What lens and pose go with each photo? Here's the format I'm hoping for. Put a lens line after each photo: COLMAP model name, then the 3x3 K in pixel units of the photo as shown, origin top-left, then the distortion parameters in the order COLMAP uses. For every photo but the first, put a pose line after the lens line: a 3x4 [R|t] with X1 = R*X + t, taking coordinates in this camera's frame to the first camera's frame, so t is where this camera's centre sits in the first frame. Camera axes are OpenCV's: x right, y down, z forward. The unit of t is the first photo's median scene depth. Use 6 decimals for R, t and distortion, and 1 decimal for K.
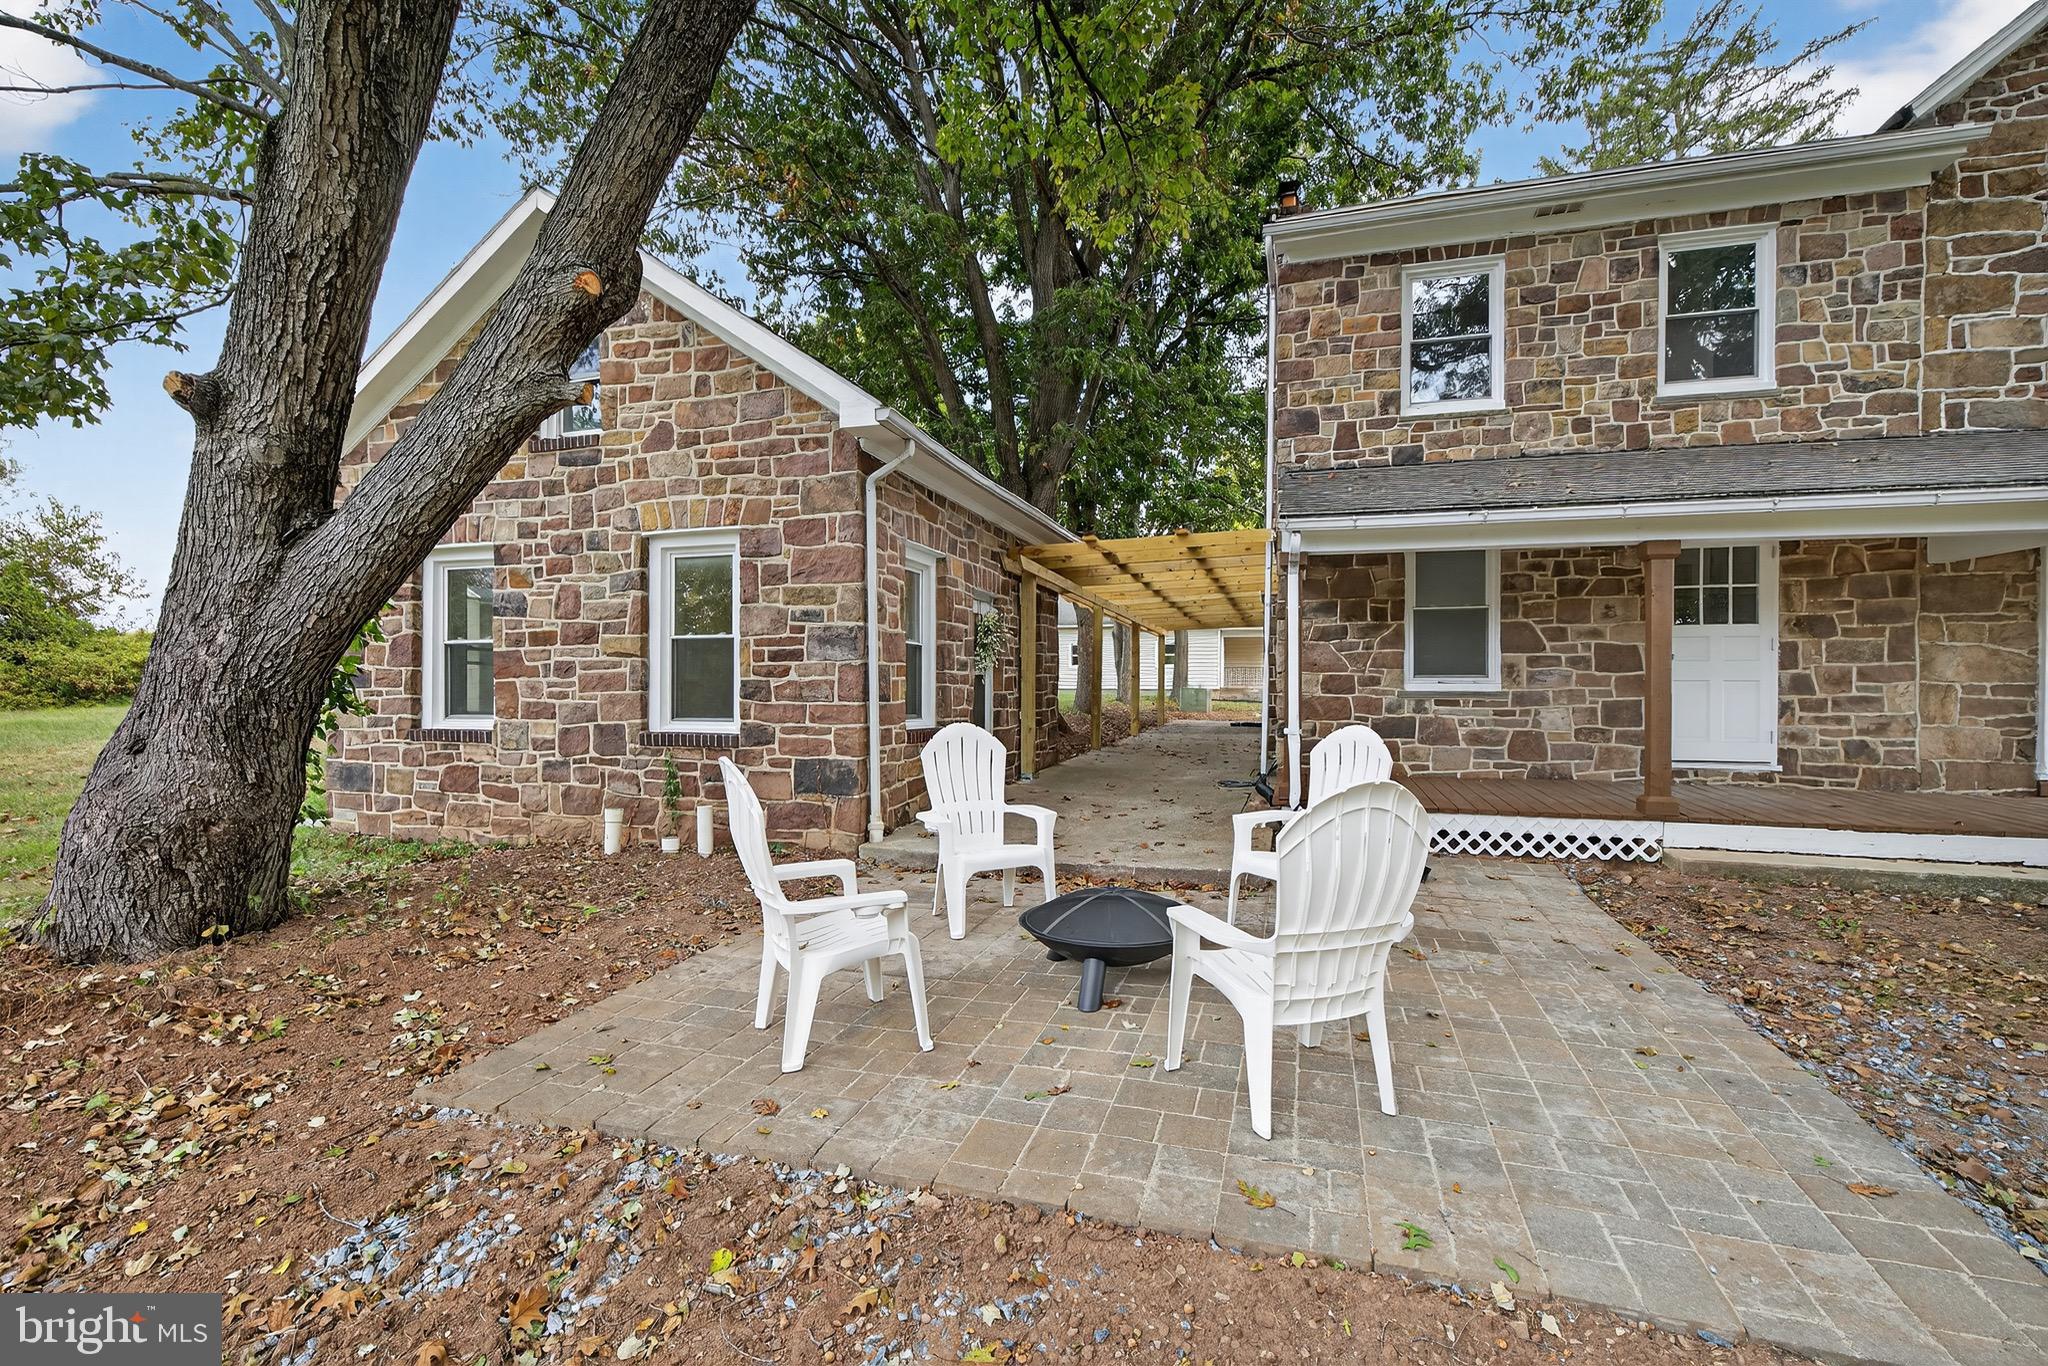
lens RADIAL K [[908.9, 0, 1030.0], [0, 908.9, 694.2], [0, 0, 1]] dist [-0.005522, 0.001019]
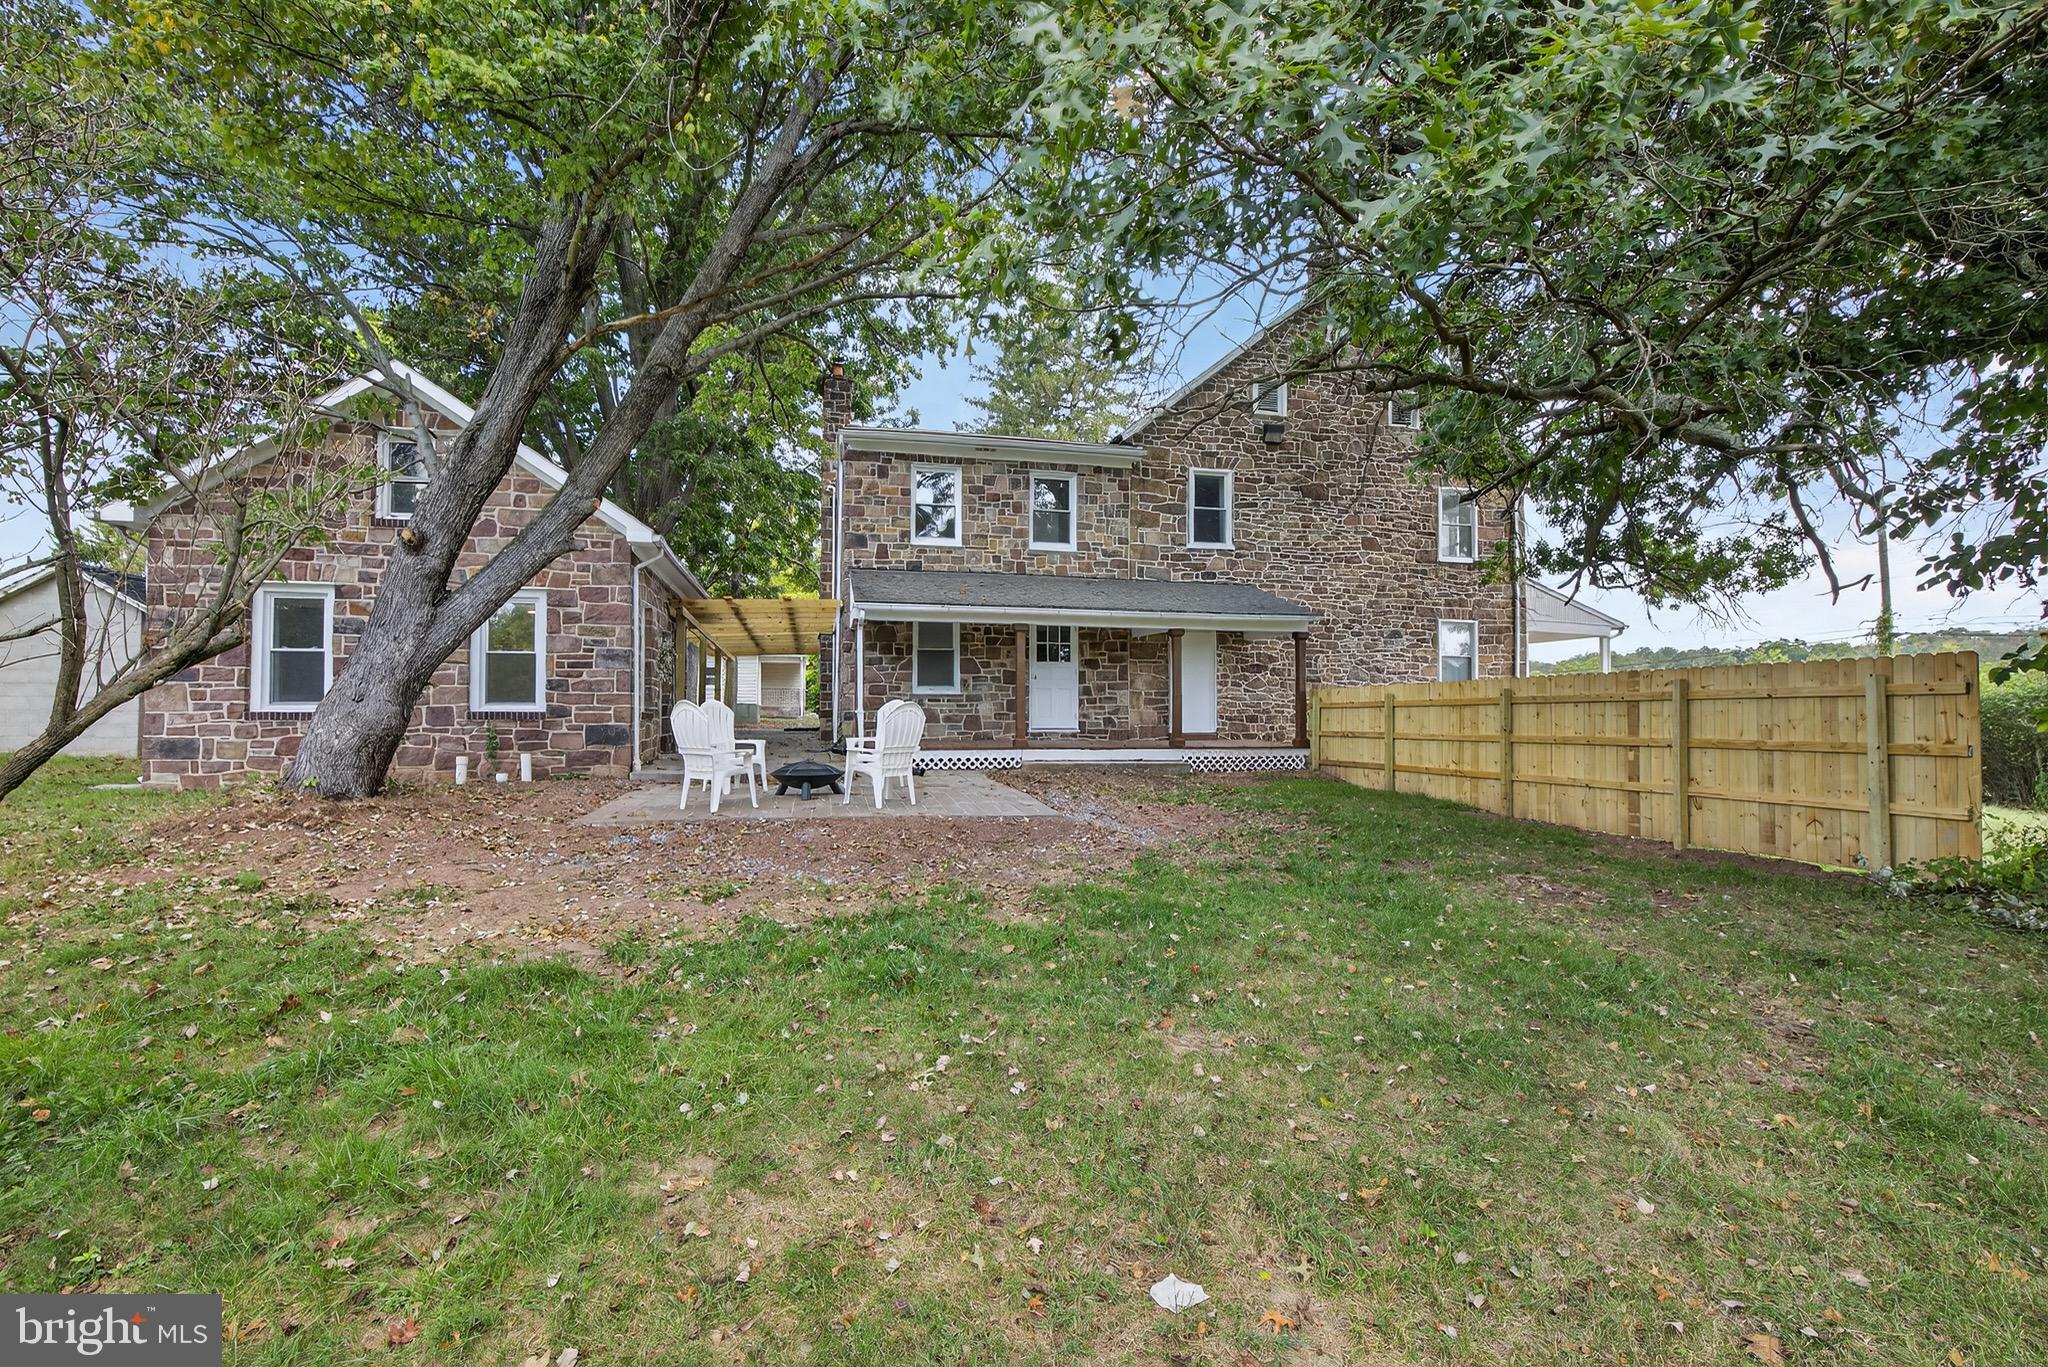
lens RADIAL K [[908.9, 0, 1030.0], [0, 908.9, 694.7], [0, 0, 1]] dist [-0.005522, 0.001019]
pose [[0.864947, 0.009375, 0.501775, -0.339115], [0.005086, 0.999610, -0.027444, 0.056263], [-0.501837, 0.026289, 0.864563, -0.788331]]
